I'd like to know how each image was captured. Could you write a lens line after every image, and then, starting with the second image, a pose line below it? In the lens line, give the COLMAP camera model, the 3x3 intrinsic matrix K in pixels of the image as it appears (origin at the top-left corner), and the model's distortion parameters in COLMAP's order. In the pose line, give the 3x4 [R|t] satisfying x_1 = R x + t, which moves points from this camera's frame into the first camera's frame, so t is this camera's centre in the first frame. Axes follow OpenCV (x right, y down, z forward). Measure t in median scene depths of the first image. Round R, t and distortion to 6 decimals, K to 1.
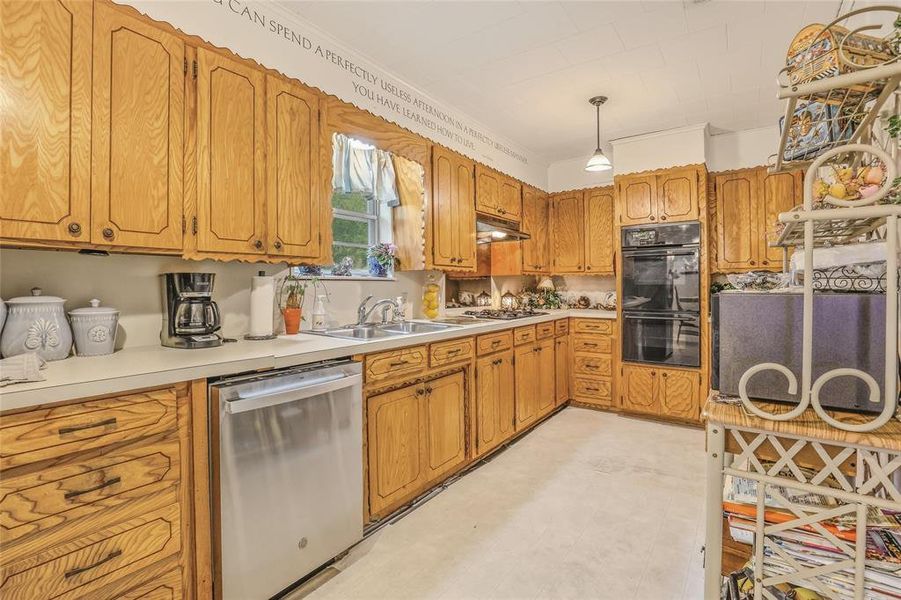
lens RADIAL K [[417.8, 0, 436.4], [0, 417.8, 288.8], [0, 0, 1]] dist [-0.035485, 0.001971]
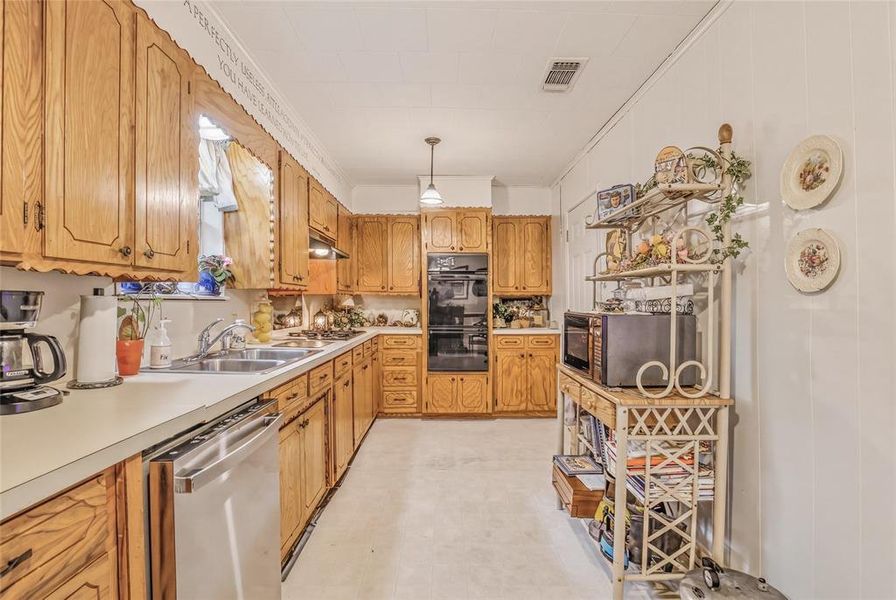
lens RADIAL K [[415.5, 0, 441.7], [0, 415.5, 306.1], [0, 0, 1]] dist [-0.035485, 0.001971]
pose [[0.802191, -0.002047, 0.597063, -0.252086], [0.000355, 0.999996, 0.002951, -0.010112], [-0.597067, -0.002155, 0.802189, 0.080191]]
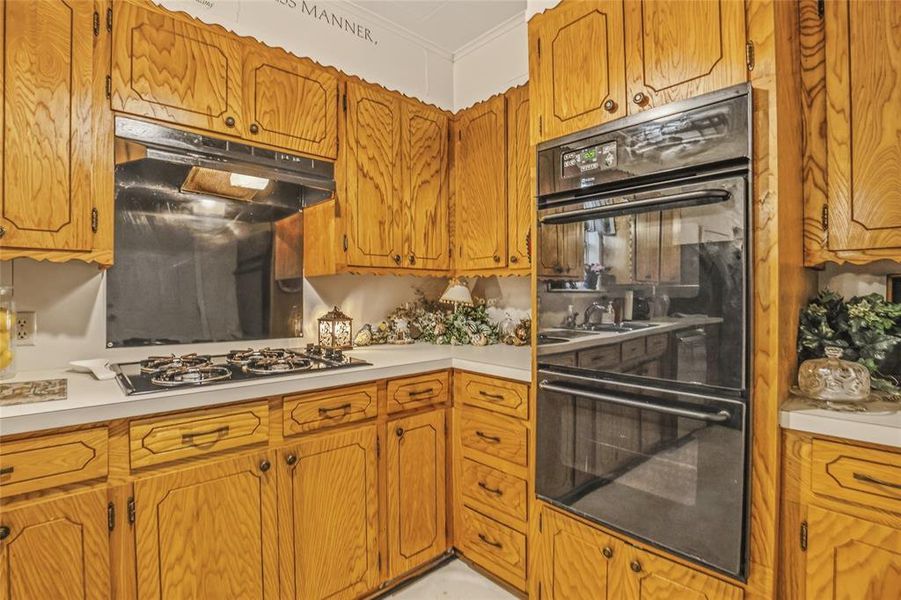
lens RADIAL K [[434.7, 0, 446.5], [0, 434.7, 302.7], [0, 0, 1]] dist [-0.010804, -0.000443]
pose [[0.983472, 0.006459, -0.180942, 0.552411], [-0.004695, 0.999937, 0.010174, -0.010873], [0.180997, -0.009157, 0.983441, 0.748021]]
